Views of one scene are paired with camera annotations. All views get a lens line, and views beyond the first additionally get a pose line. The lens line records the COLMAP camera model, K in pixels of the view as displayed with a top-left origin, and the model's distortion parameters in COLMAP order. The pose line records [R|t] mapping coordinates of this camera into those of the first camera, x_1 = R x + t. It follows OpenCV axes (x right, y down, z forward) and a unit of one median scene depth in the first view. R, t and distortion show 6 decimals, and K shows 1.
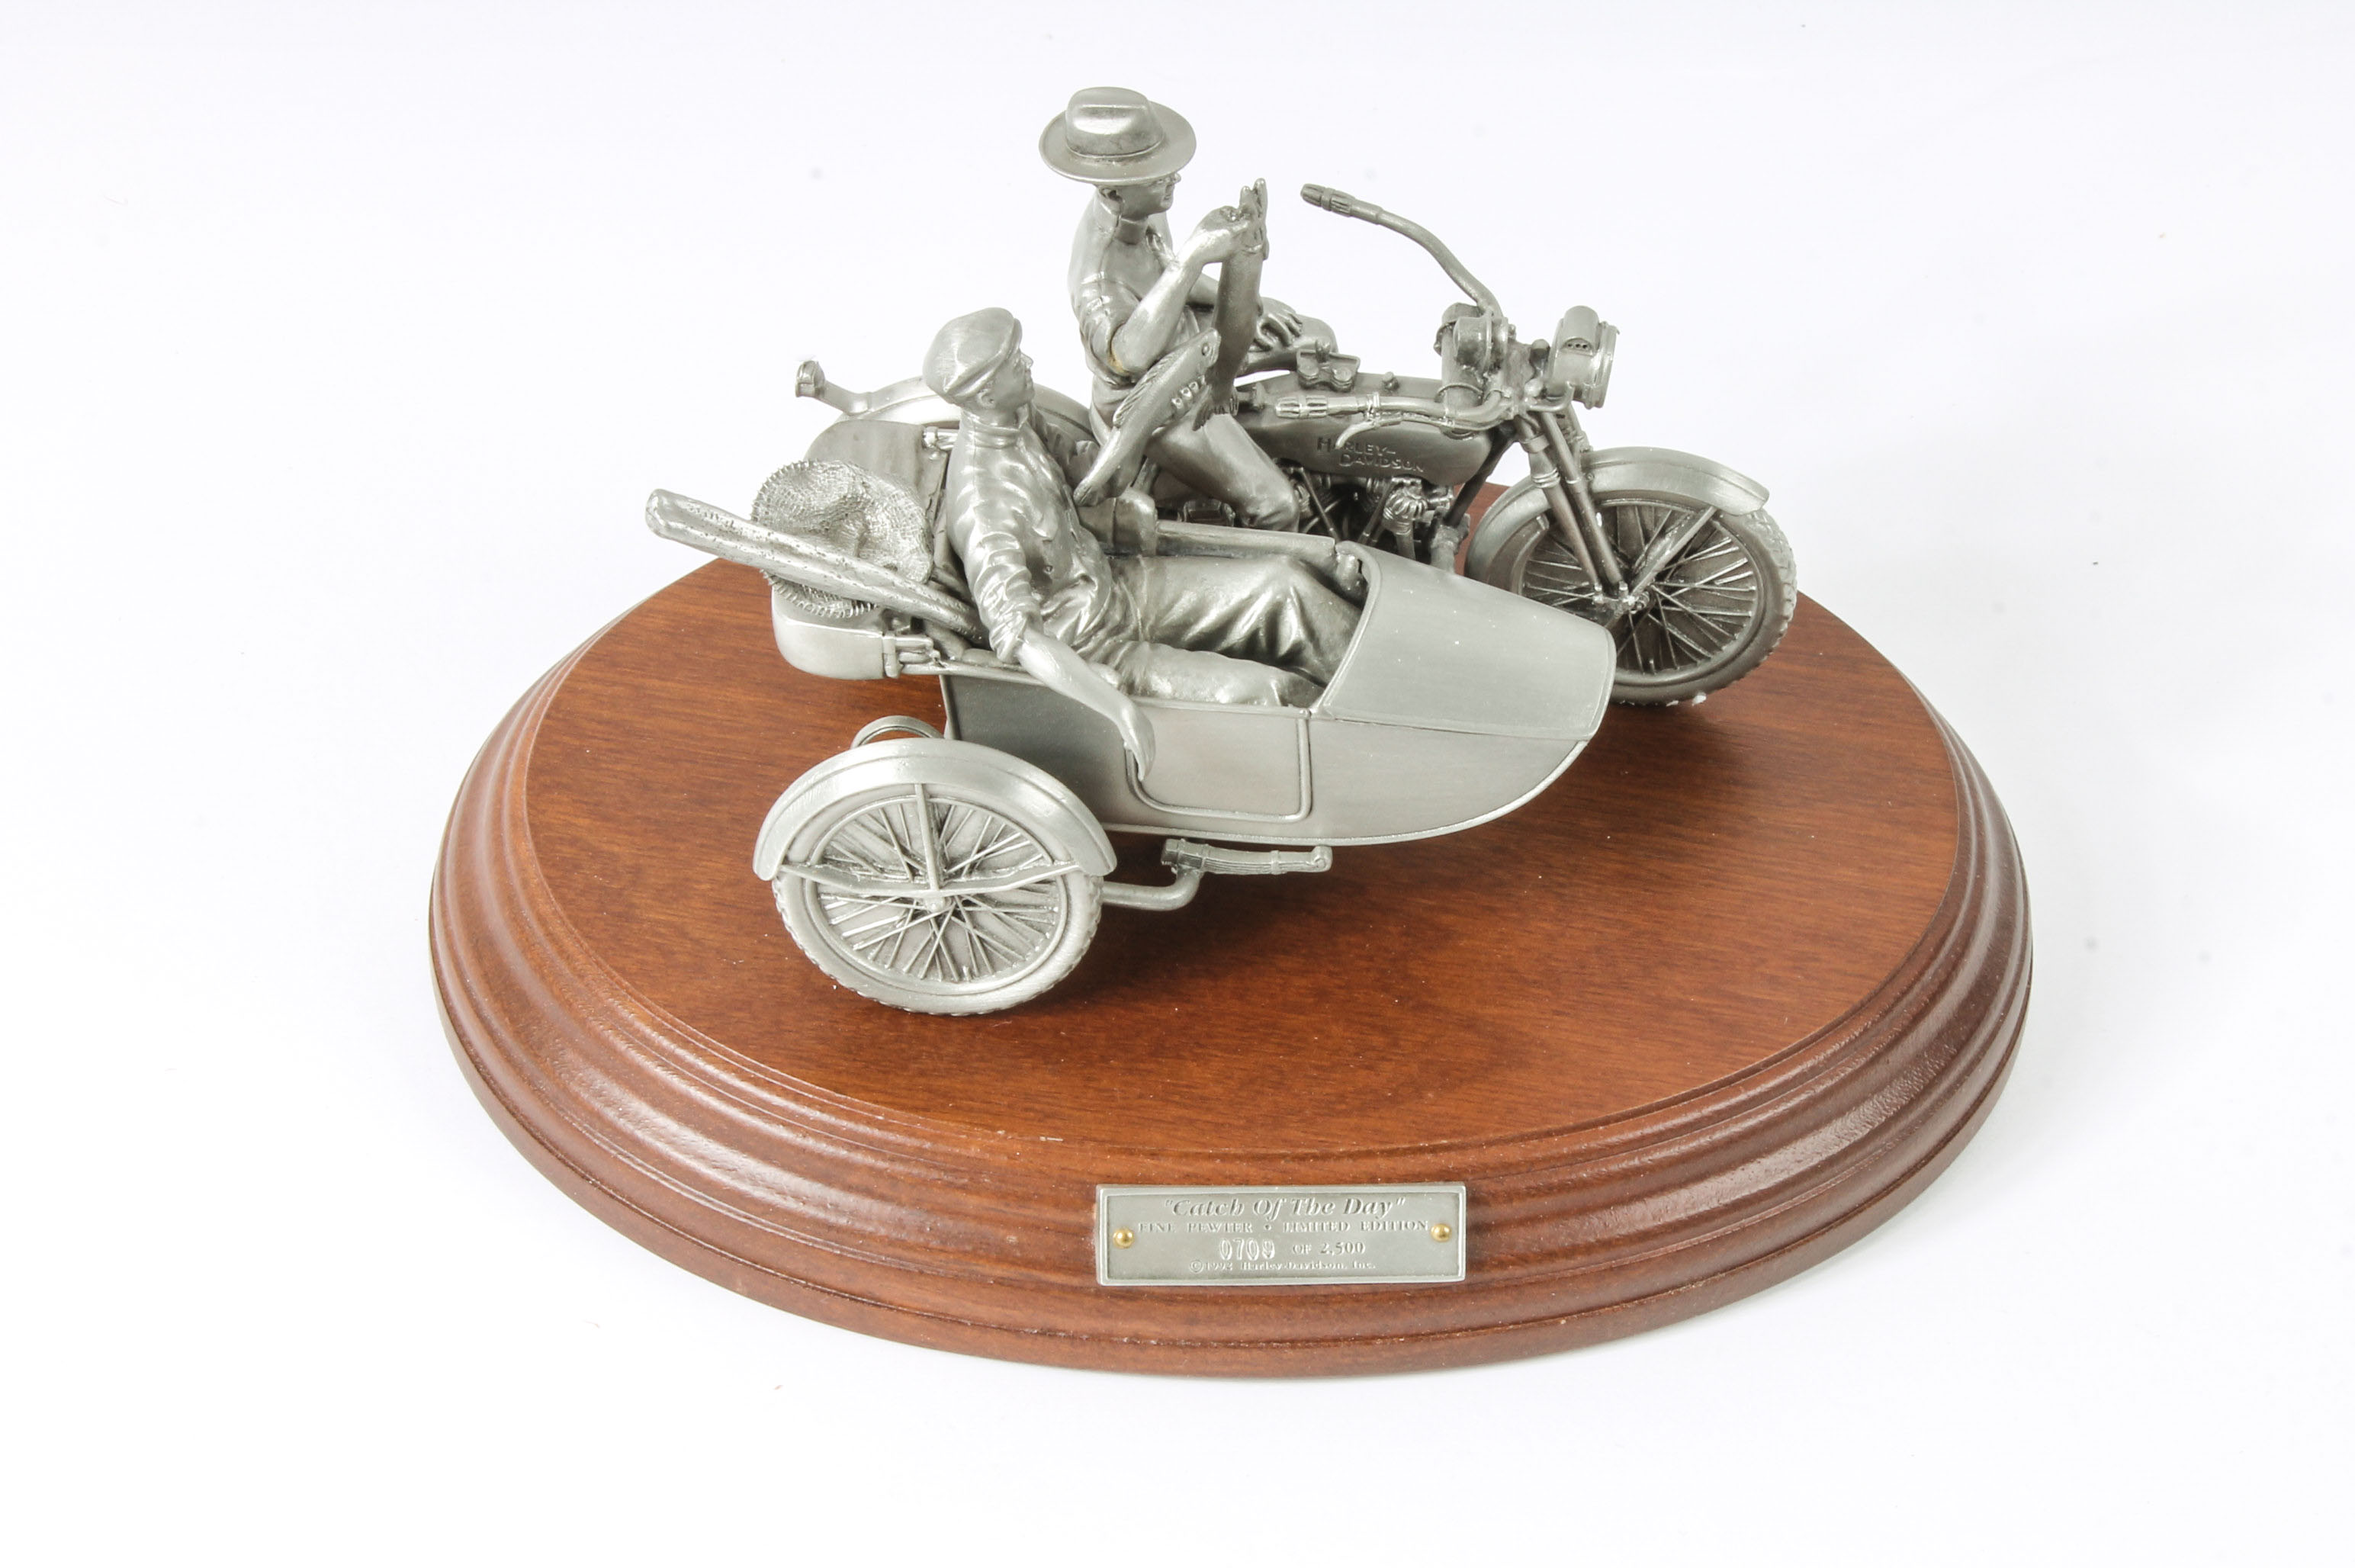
lens RADIAL K [[5580.5, 0, 1179.9], [0, 5580.5, 833.9], [0, 0, 1]] dist [0.016839, 0.569698]
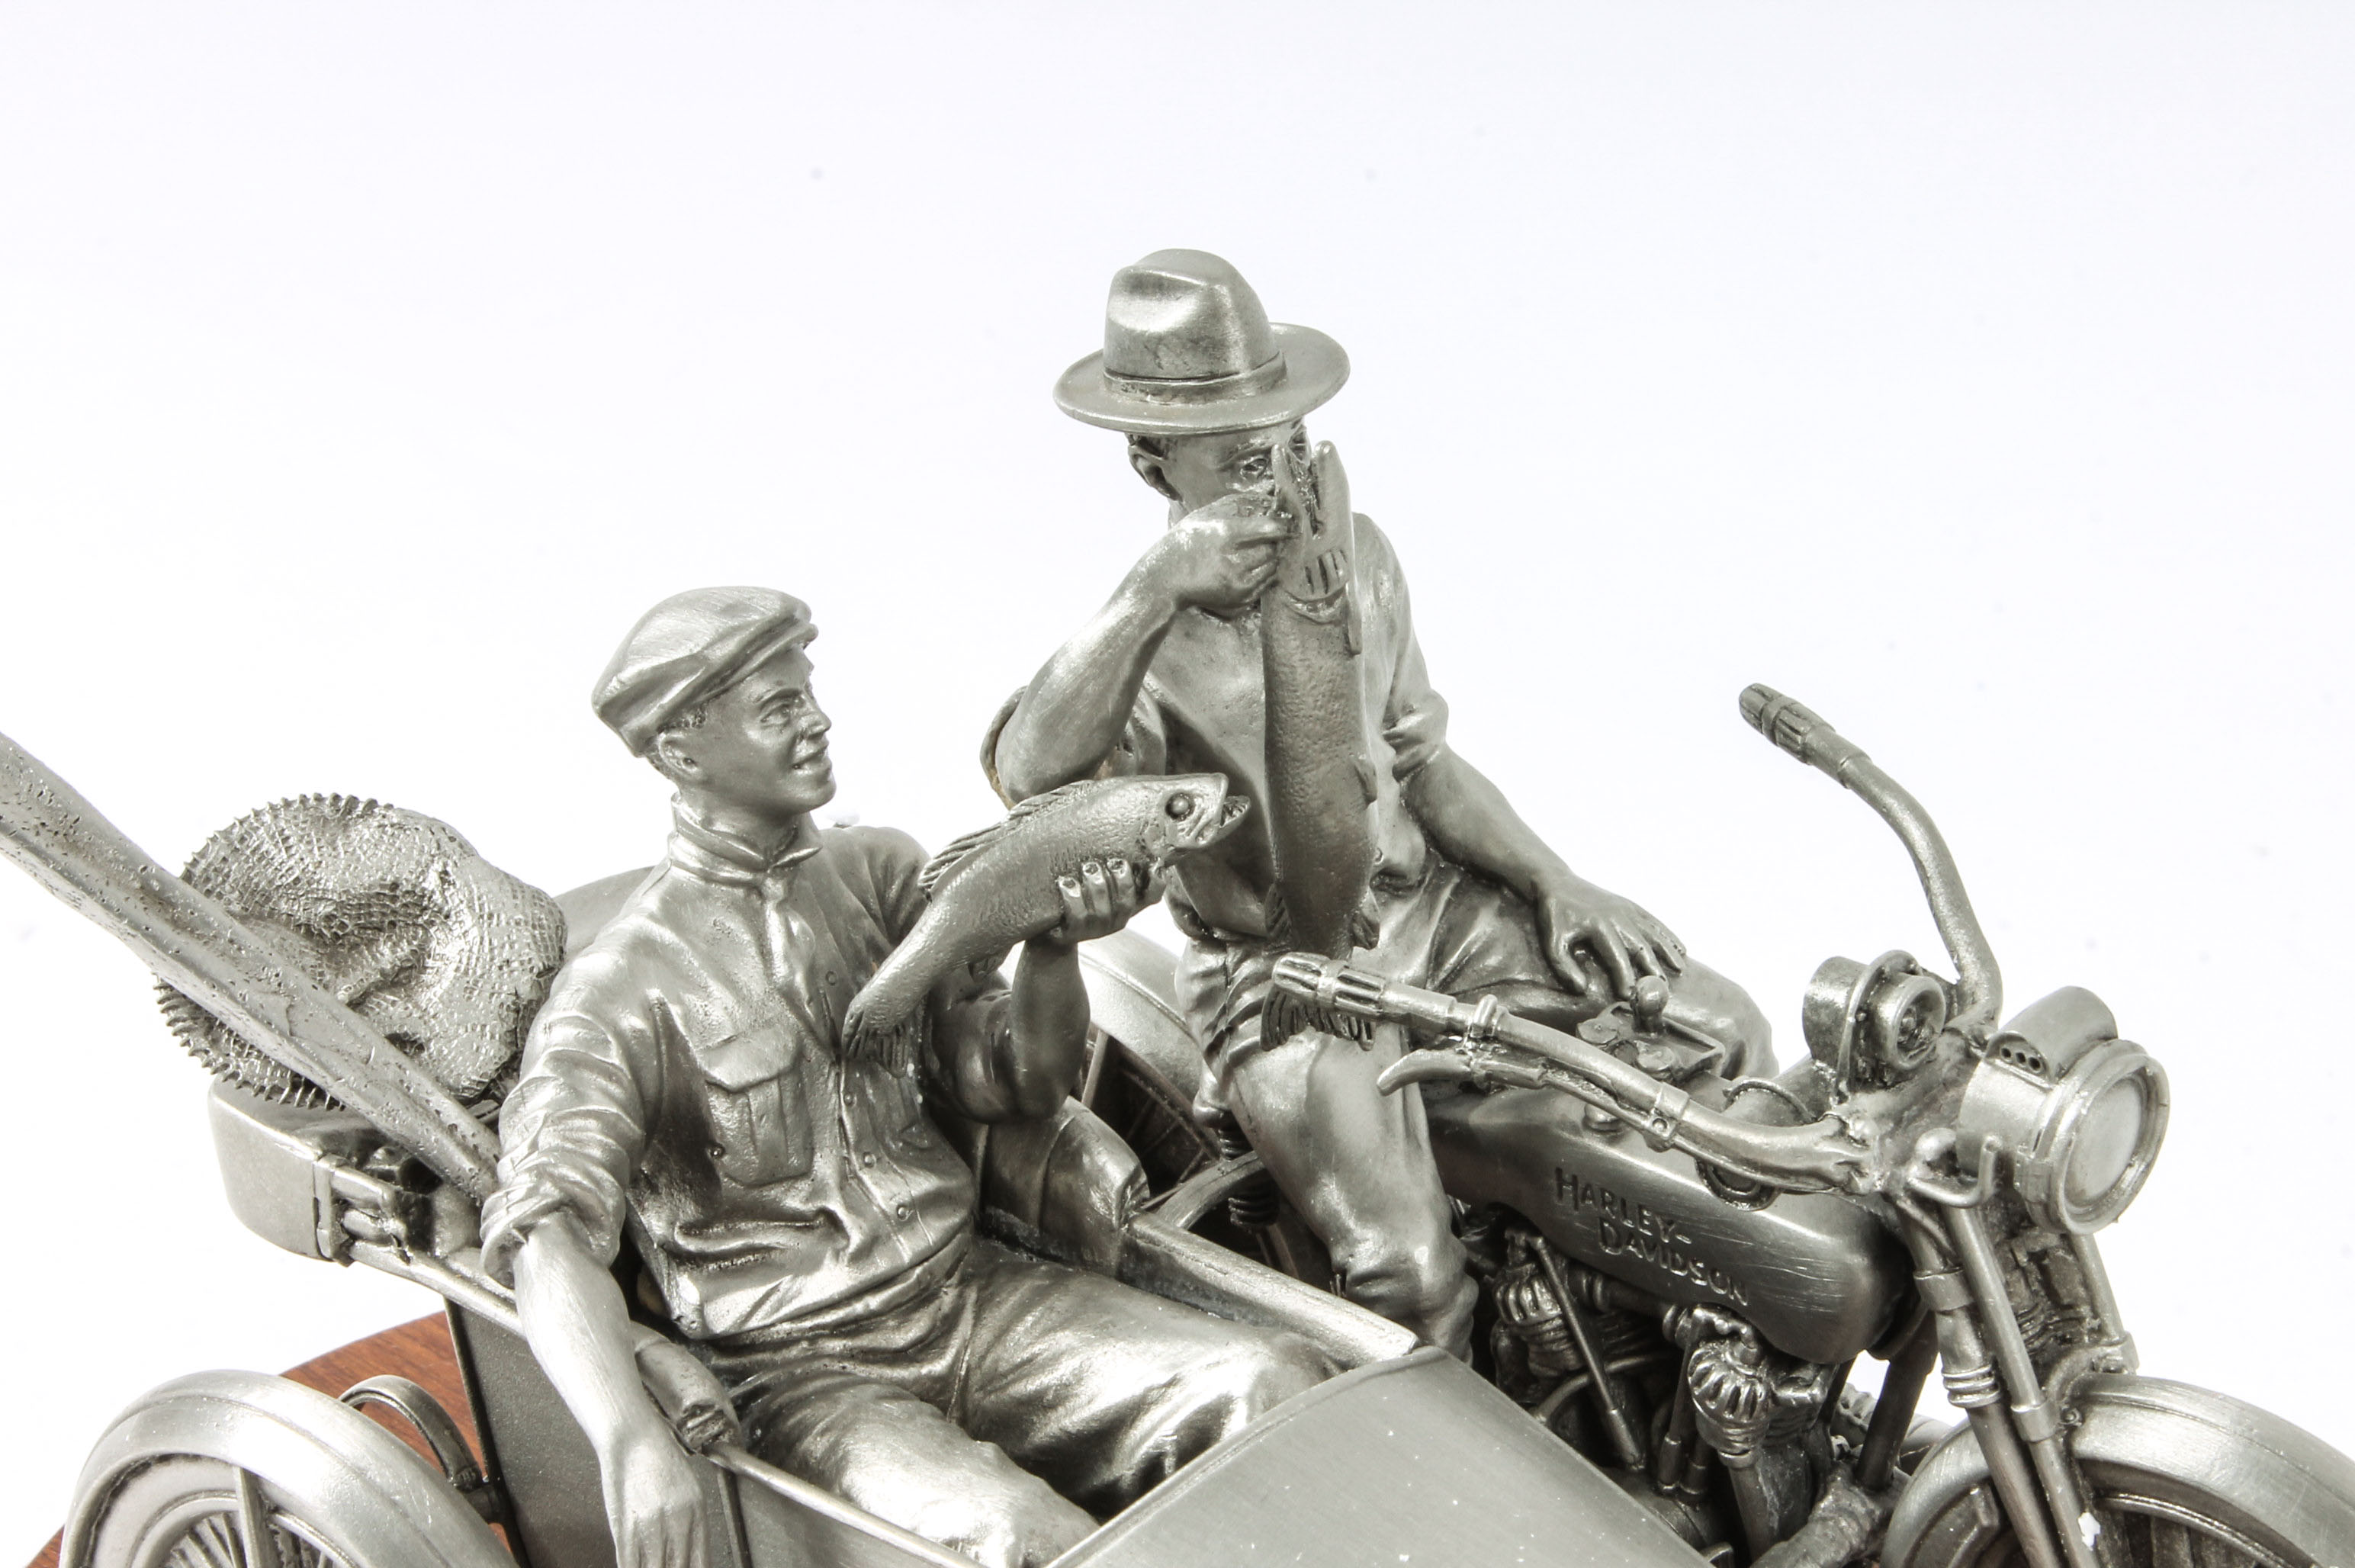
lens RADIAL K [[5580.5, 0, 1179.9], [0, 5580.5, 833.9], [0, 0, 1]] dist [0.016839, 0.569698]
pose [[0.803878, 0.210453, -0.556318, 0.257388], [-0.365206, 0.912887, -0.182380, -0.000650], [0.469473, 0.349782, 0.810708, 0.616667]]
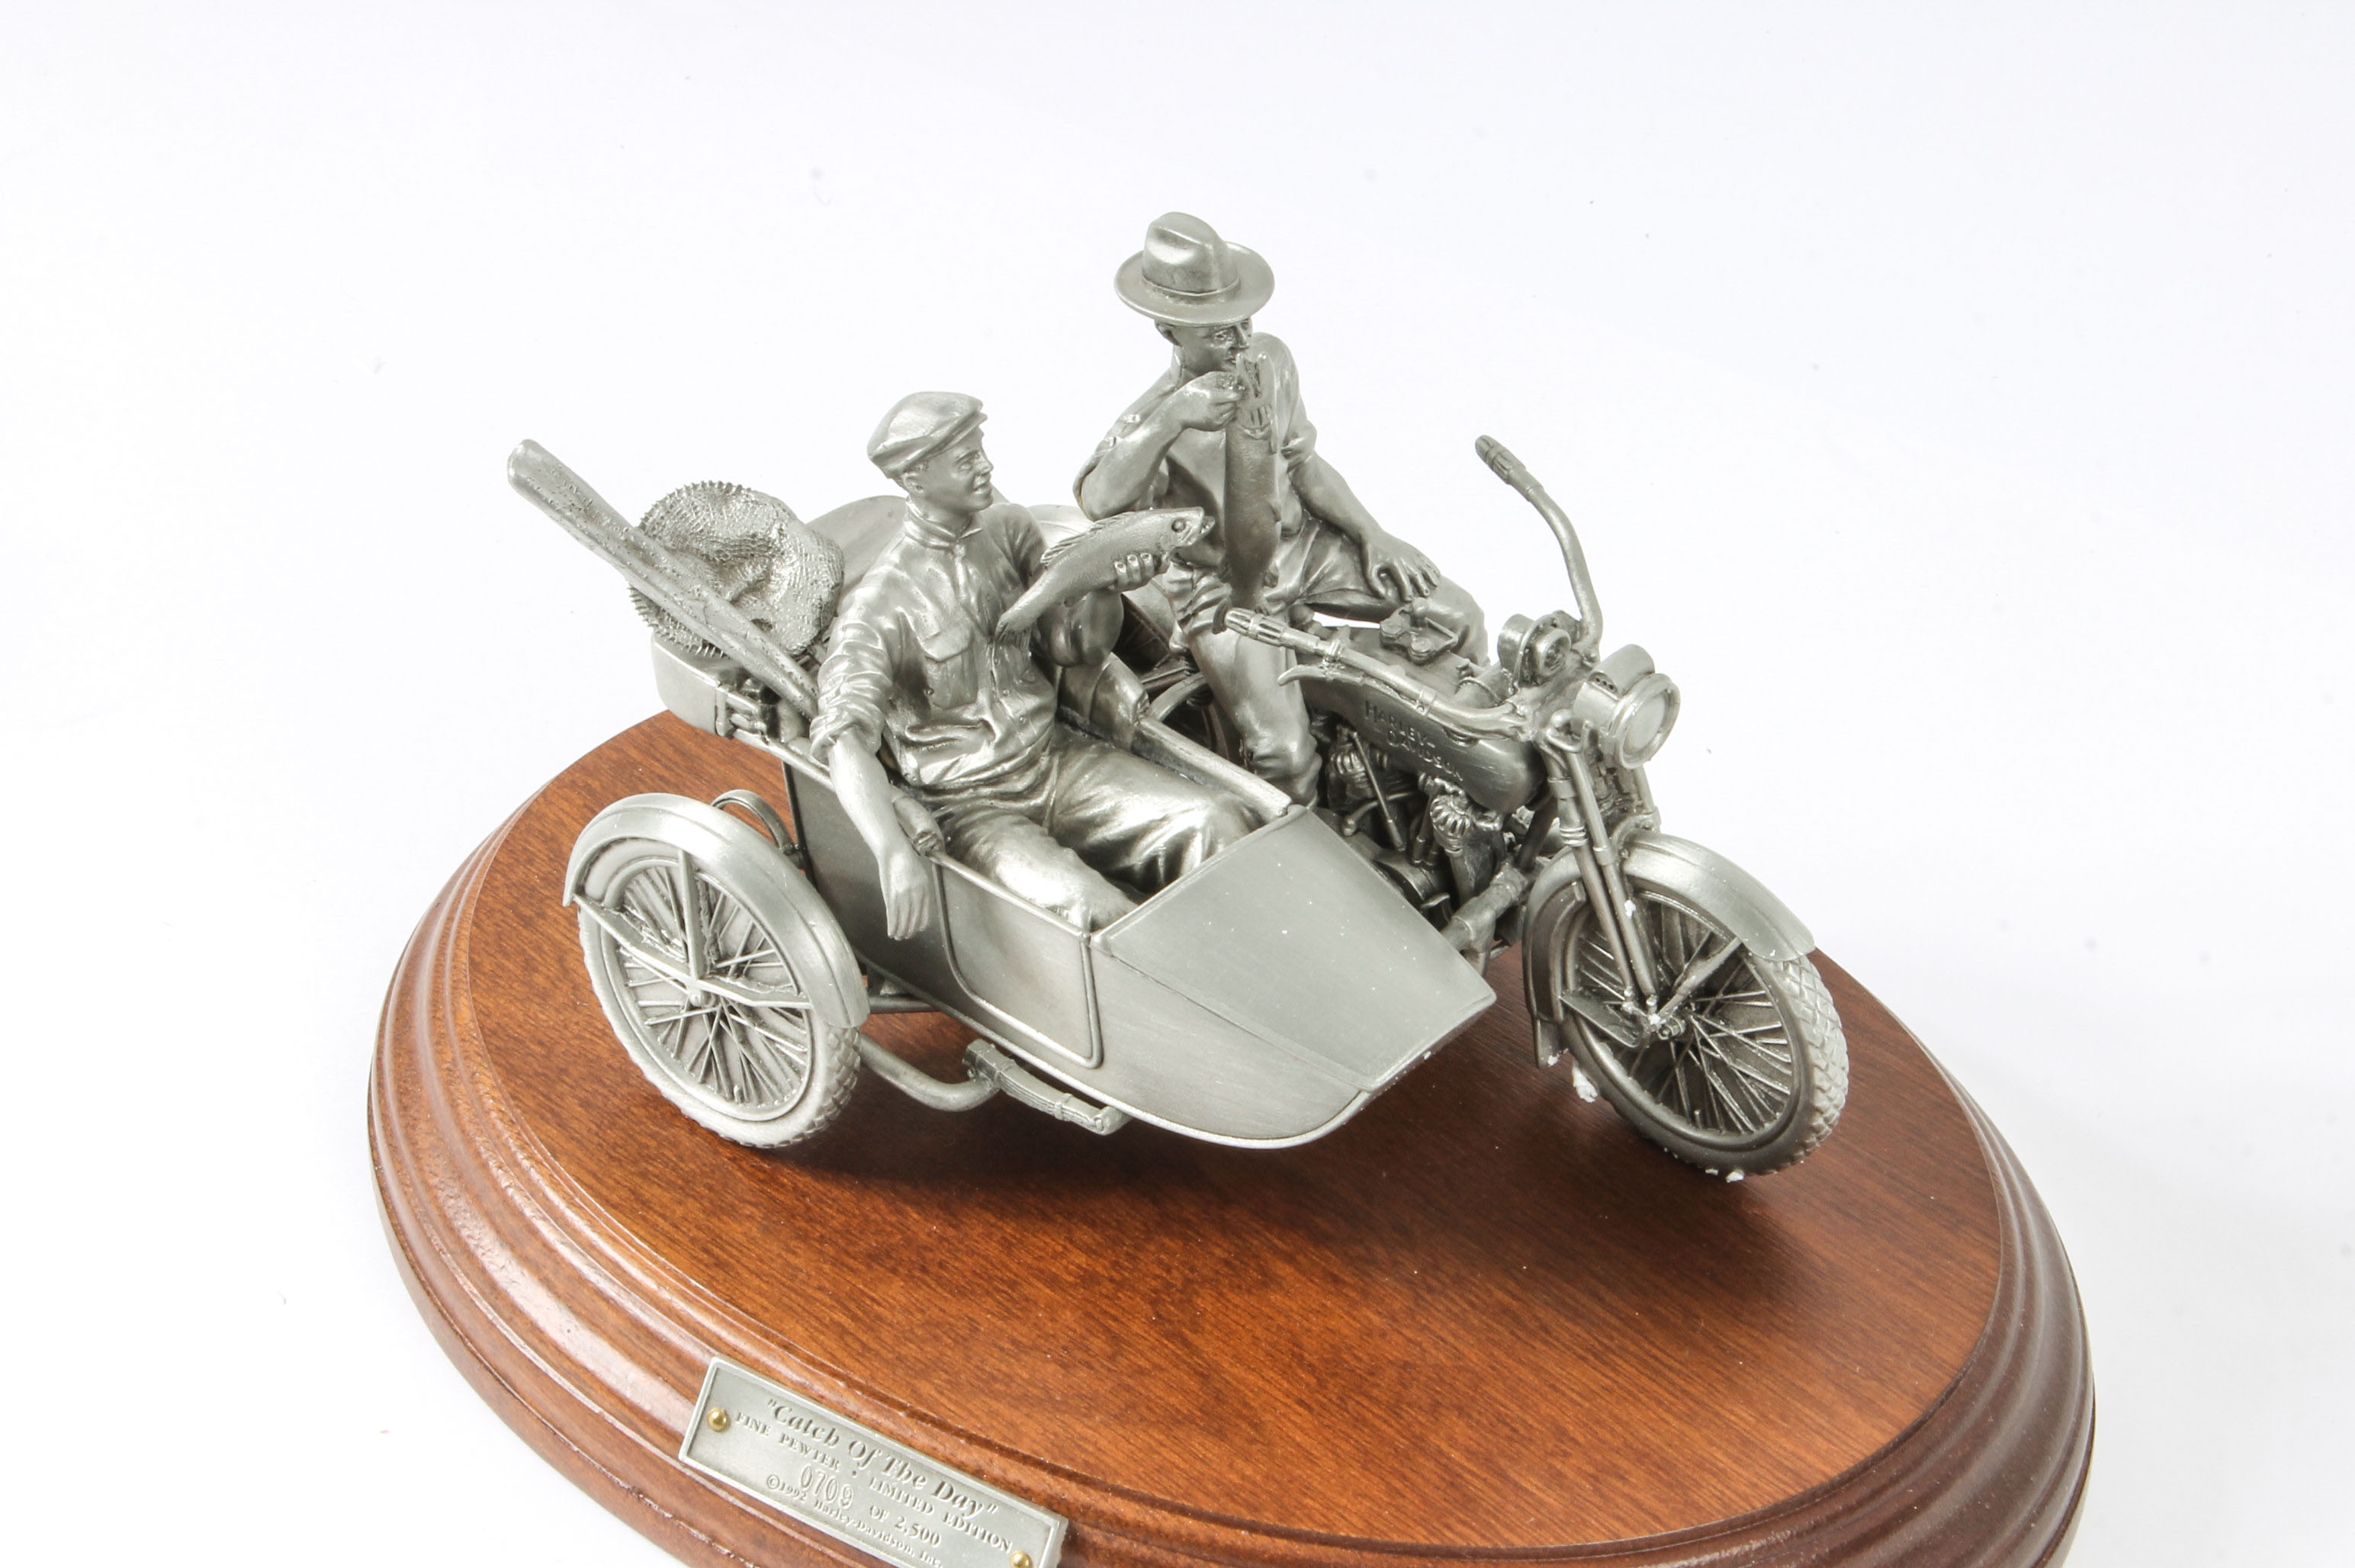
lens RADIAL K [[5580.5, 0, 1179.9], [0, 5580.5, 833.9], [0, 0, 1]] dist [0.016839, 0.569698]
pose [[0.816259, 0.342862, -0.464937, 0.424863], [-0.390684, 0.920498, -0.007088, -0.035169], [0.425543, 0.187429, 0.885316, 0.223999]]
